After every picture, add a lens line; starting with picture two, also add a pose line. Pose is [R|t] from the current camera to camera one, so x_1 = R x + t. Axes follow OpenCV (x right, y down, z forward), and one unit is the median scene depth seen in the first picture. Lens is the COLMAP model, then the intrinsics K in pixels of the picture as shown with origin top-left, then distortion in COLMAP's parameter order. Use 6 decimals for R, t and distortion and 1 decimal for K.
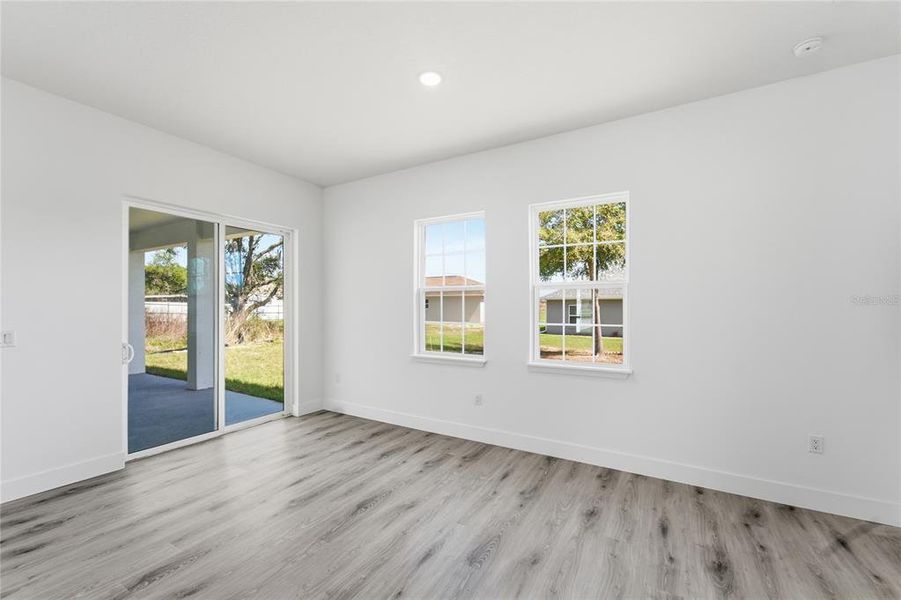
lens RADIAL K [[373.1, 0, 446.3], [0, 373.1, 301.9], [0, 0, 1]] dist [-0.001449, -0.000246]
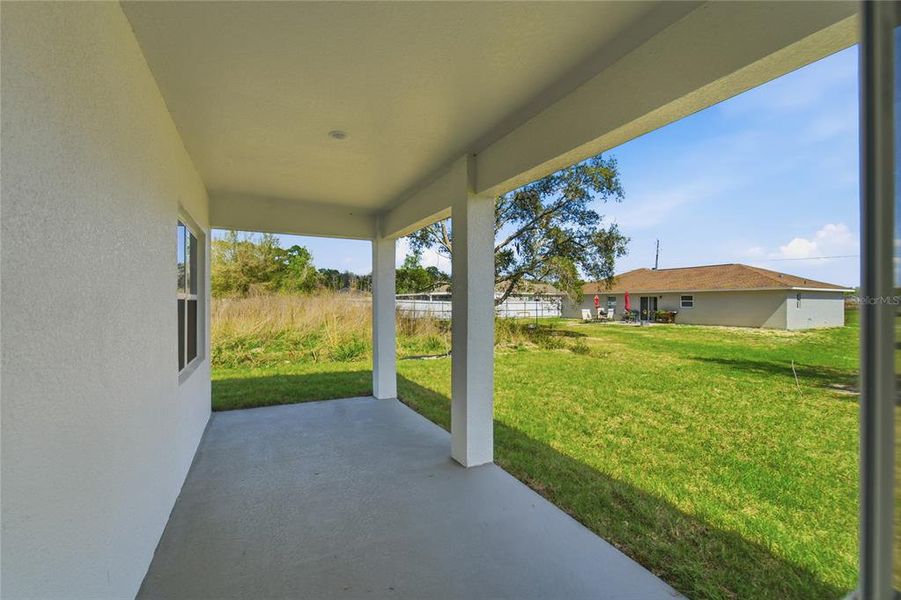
lens RADIAL K [[373.1, 0, 446.3], [0, 373.1, 301.9], [0, 0, 1]] dist [-0.001449, -0.000246]
pose [[0.851229, 0.005782, -0.524763, -0.121367], [-0.003182, 0.999978, 0.005856, -0.000765], [0.524785, -0.003316, 0.851228, 0.153354]]
